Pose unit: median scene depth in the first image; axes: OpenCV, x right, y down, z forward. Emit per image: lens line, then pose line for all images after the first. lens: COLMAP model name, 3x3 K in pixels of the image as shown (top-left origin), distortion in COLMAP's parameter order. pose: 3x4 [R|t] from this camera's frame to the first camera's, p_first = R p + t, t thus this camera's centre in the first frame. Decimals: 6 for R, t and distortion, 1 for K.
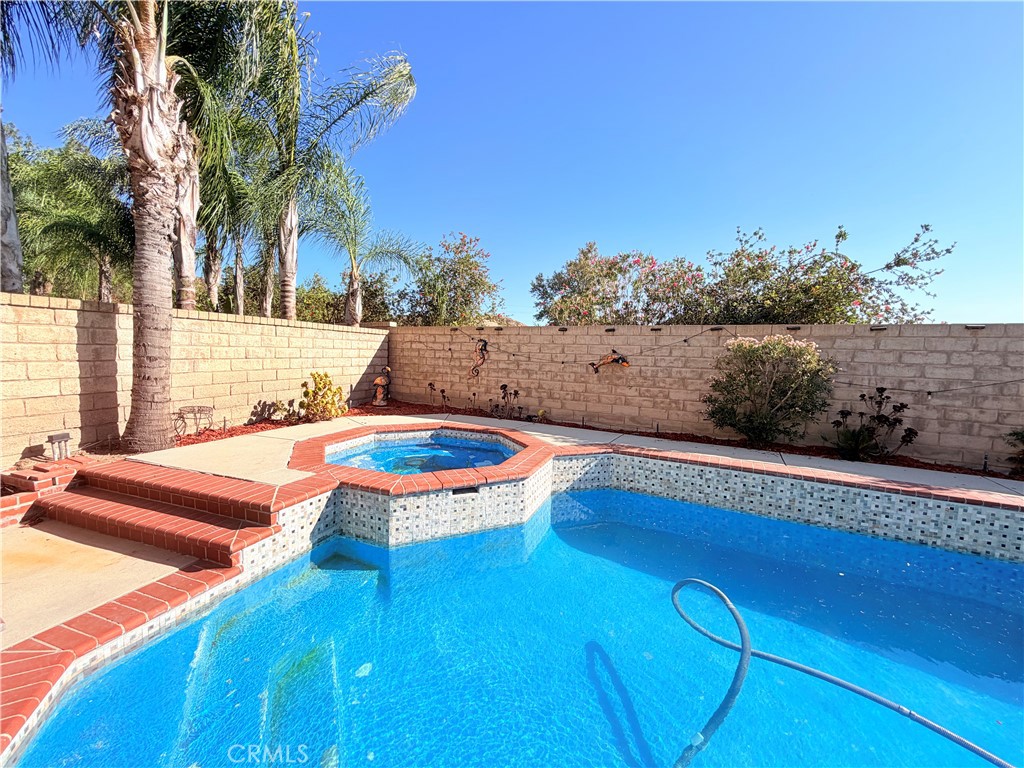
lens RADIAL K [[407.7, 0, 509.9], [0, 407.7, 382.7], [0, 0, 1]] dist [0.000284, 0.000277]
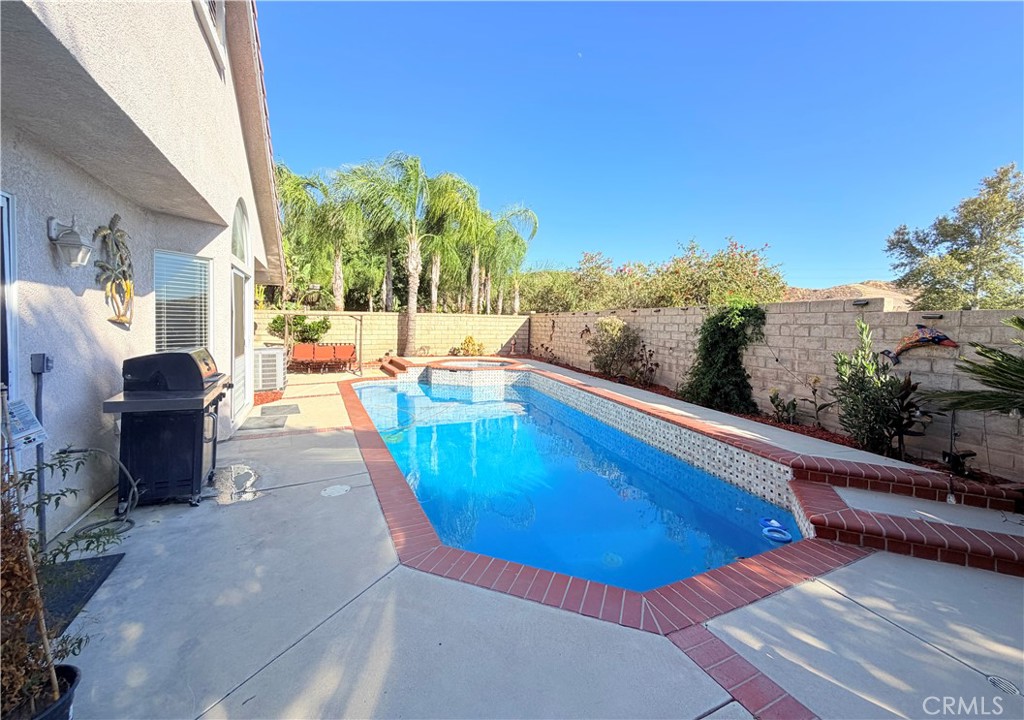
lens RADIAL K [[410.1, 0, 508.6], [0, 410.1, 334.0], [0, 0, 1]] dist [-0.000097, -0.000020]
pose [[0.703479, 0.003768, -0.710707, 1.682414], [-0.050780, 0.997697, -0.044973, 0.072495], [0.708900, 0.067727, 0.702050, -0.630894]]
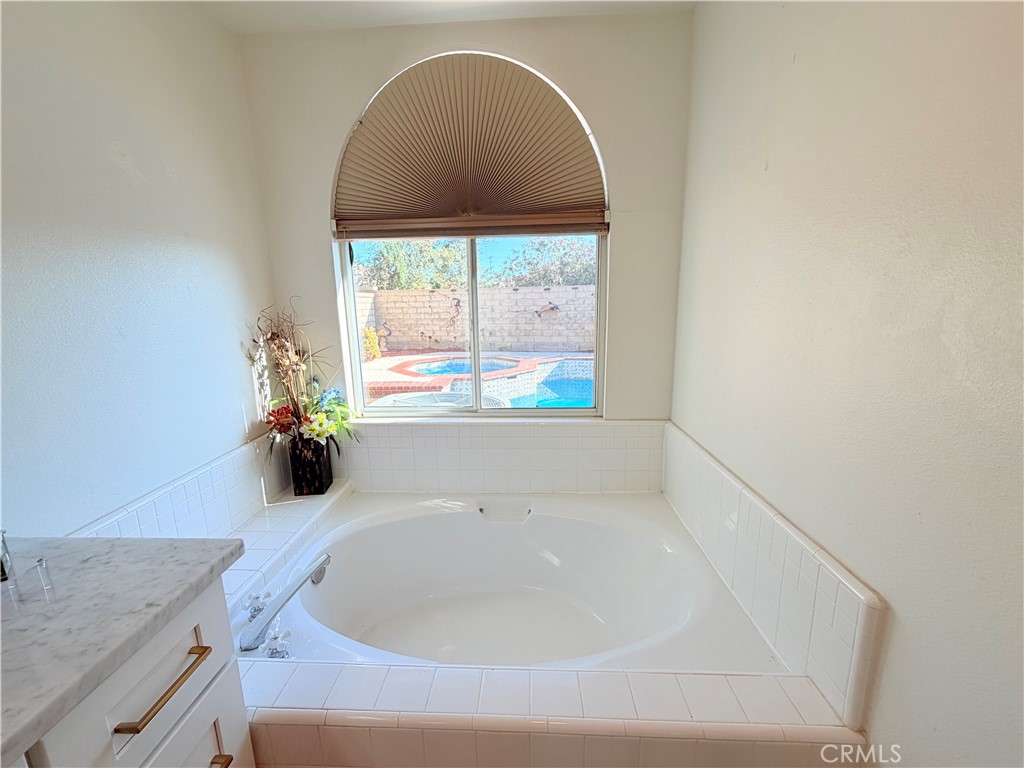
lens RADIAL K [[407.7, 0, 509.9], [0, 407.7, 382.7], [0, 0, 1]] dist [0.000284, 0.000277]
pose [[0.955706, -0.102263, 0.275985, -0.479668], [0.067864, 0.988996, 0.131457, 0.015802], [-0.286391, -0.106905, 0.952130, -0.658854]]
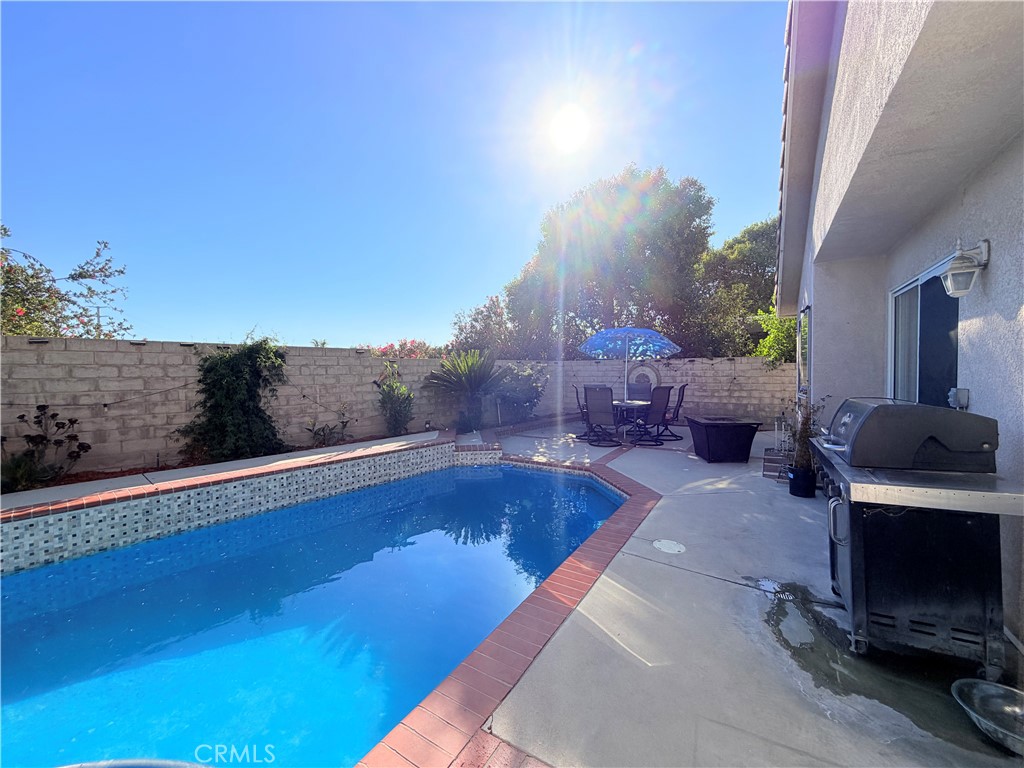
lens RADIAL K [[407.7, 0, 509.9], [0, 407.7, 382.7], [0, 0, 1]] dist [0.000284, 0.000277]
pose [[0.217630, -0.056895, 0.974372, 0.233734], [0.091727, 0.995073, 0.037616, 0.022446], [-0.971712, 0.081189, 0.221777, -0.226148]]
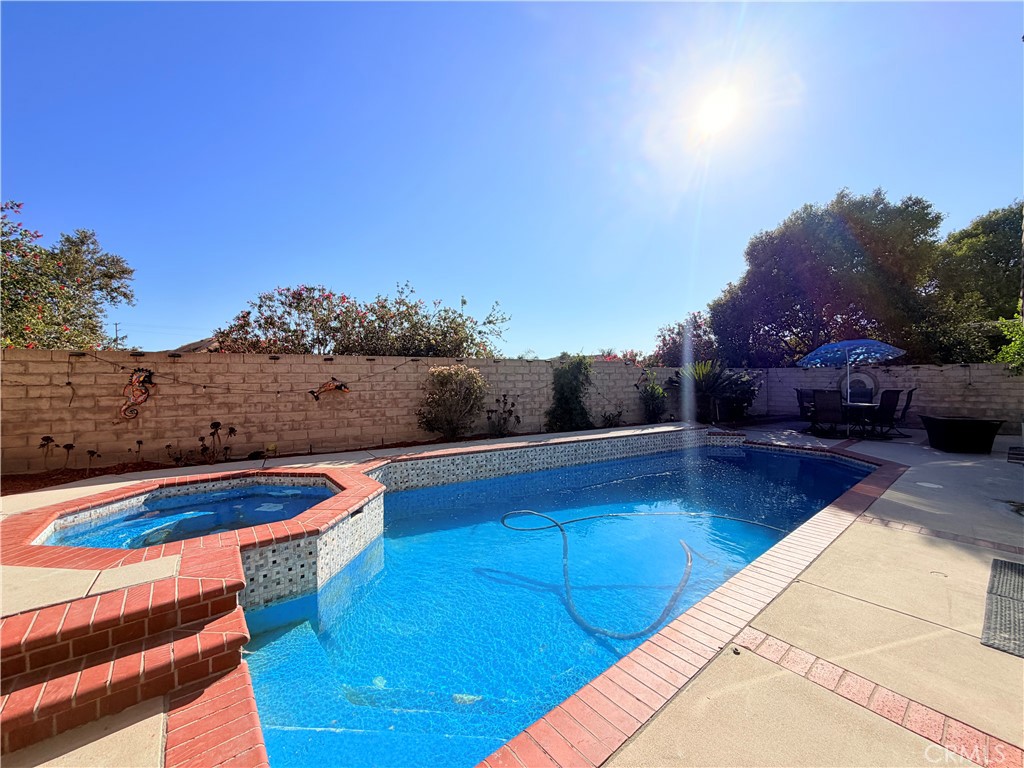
lens RADIAL K [[407.7, 0, 509.9], [0, 407.7, 382.7], [0, 0, 1]] dist [0.000284, 0.000277]
pose [[0.518750, -0.039101, 0.854031, -0.562053], [0.089612, 0.995938, -0.008834, -0.020377], [-0.850216, 0.081114, 0.520147, 0.052749]]
